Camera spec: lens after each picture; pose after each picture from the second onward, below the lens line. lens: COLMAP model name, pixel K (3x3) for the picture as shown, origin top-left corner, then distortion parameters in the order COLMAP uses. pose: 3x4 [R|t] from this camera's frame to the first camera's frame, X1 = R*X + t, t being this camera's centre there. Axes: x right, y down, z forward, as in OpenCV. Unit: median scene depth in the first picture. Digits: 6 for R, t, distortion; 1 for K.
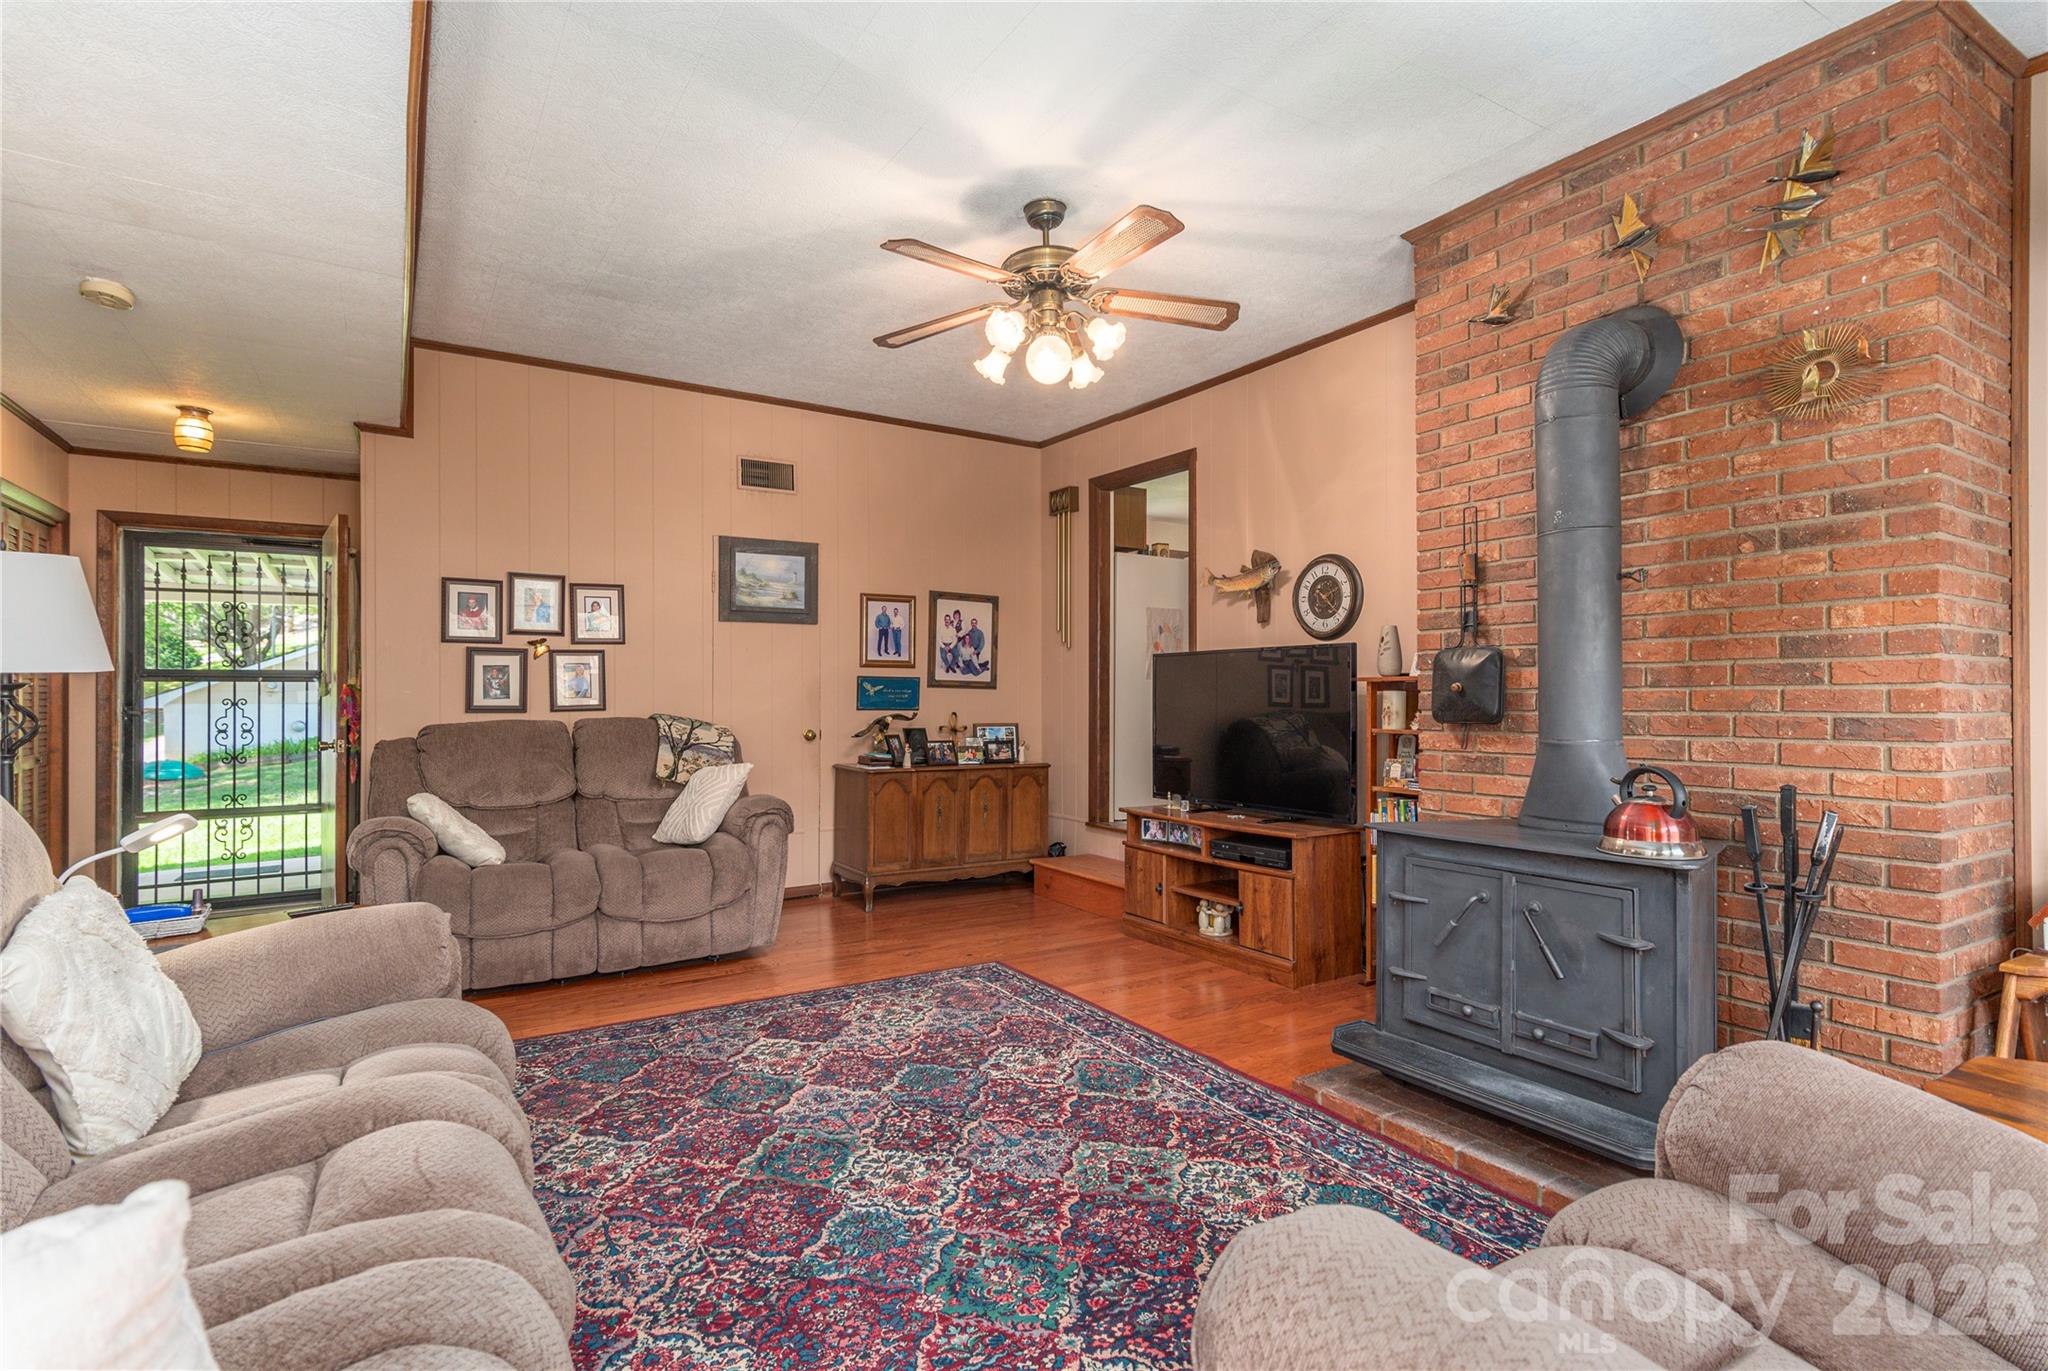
lens RADIAL K [[1010.5, 0, 1024.0], [0, 1010.5, 685.5], [0, 0, 1]] dist [0.010727, -0.000380]
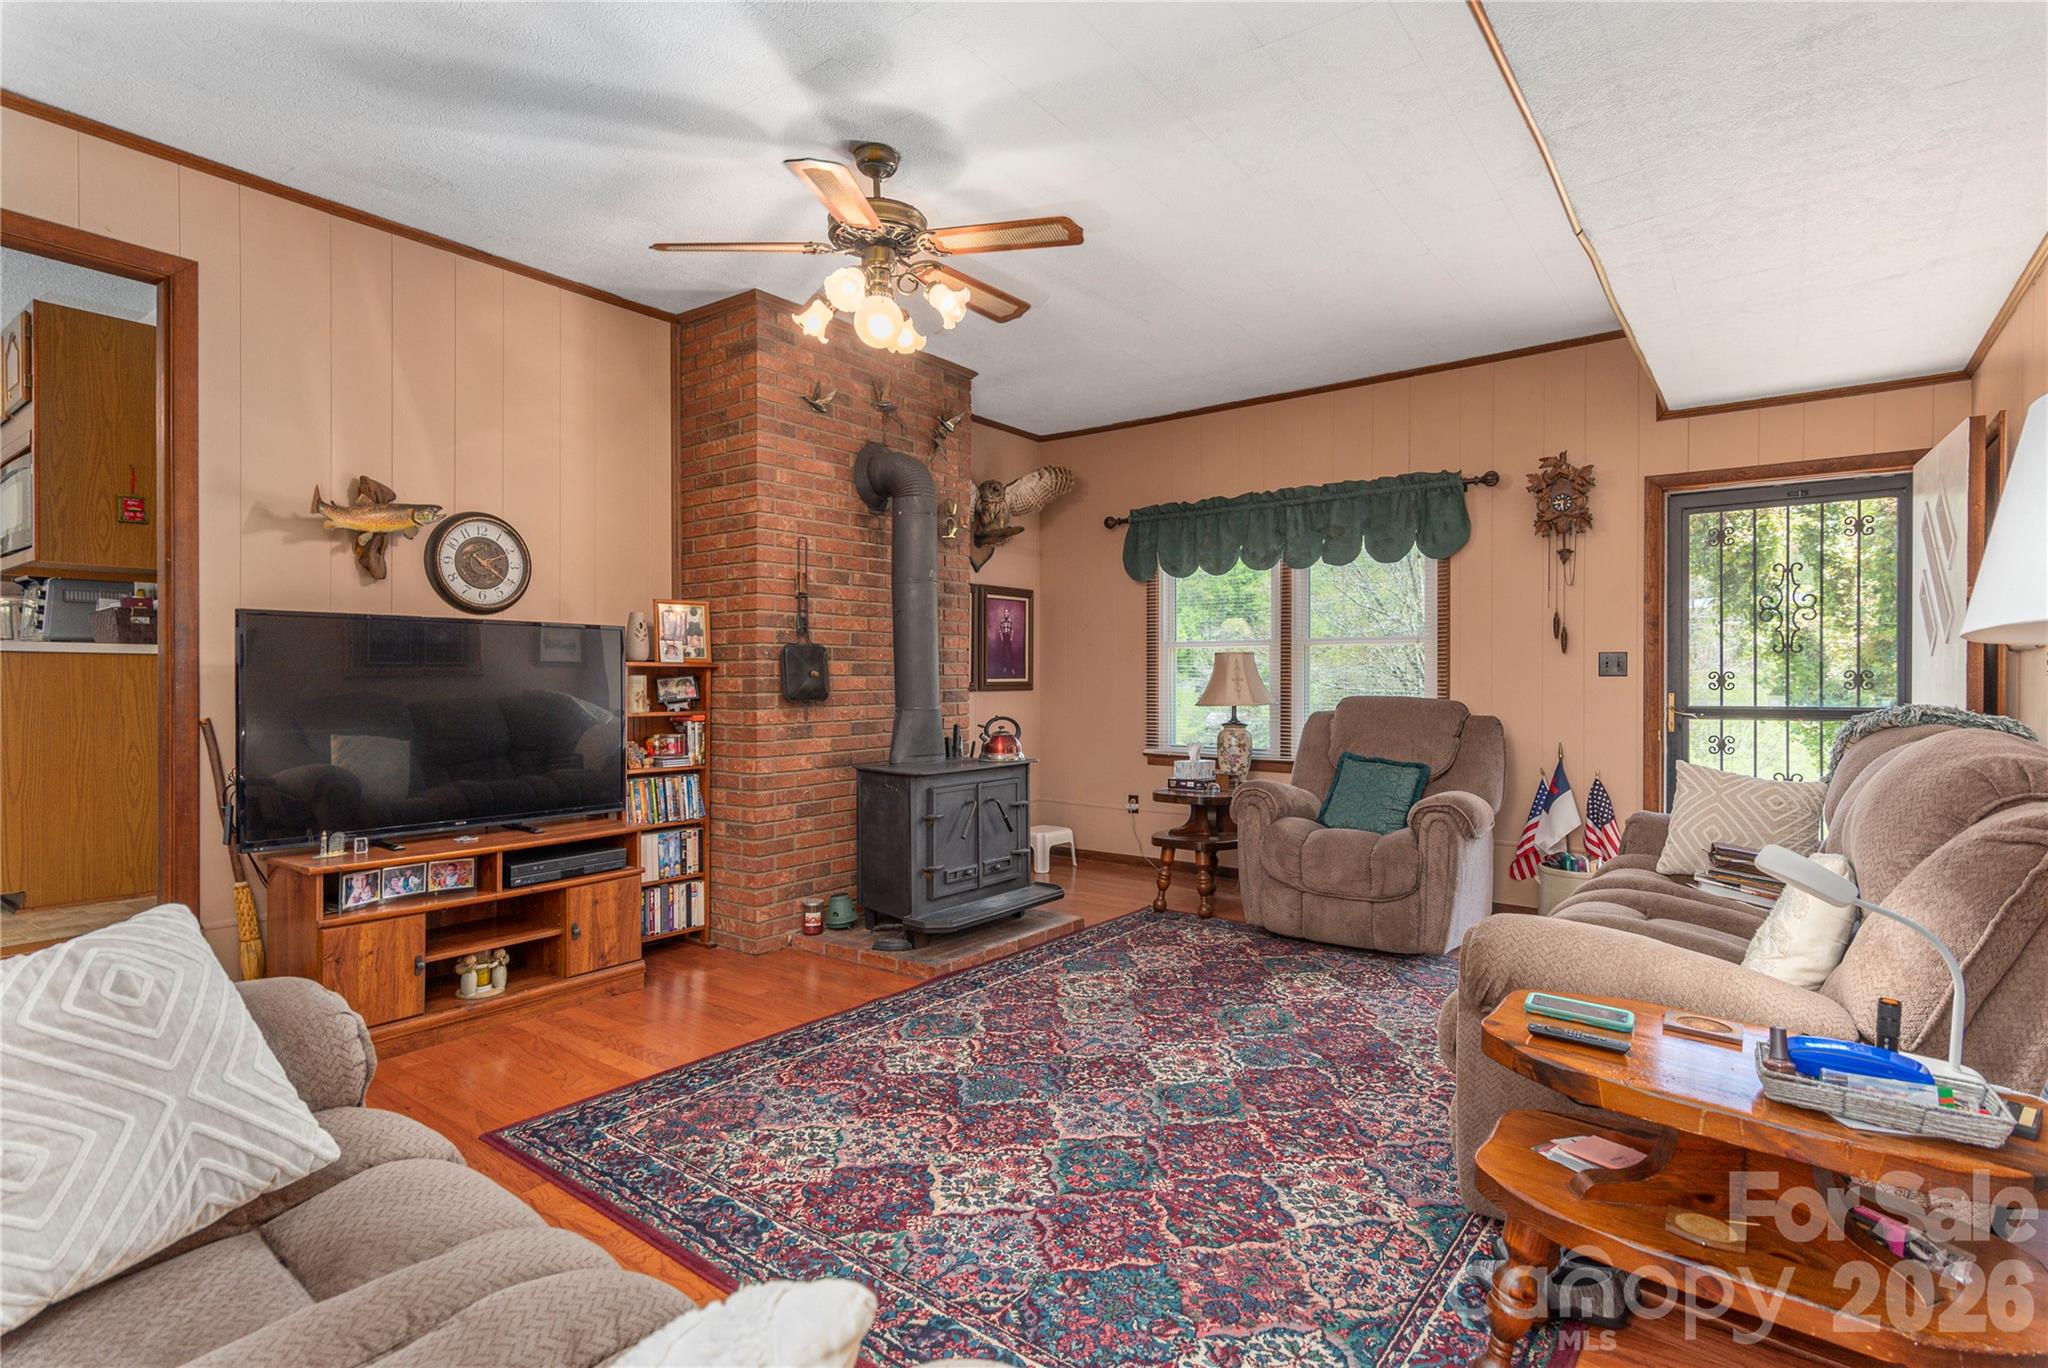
lens RADIAL K [[1010.5, 0, 1024.0], [0, 1010.5, 684.0], [0, 0, 1]] dist [0.010727, -0.000380]
pose [[-0.359563, -0.005726, 0.933103, -0.961149], [-0.012197, 0.999925, 0.001436, 0.009734], [-0.933041, -0.010865, -0.359605, 1.292545]]
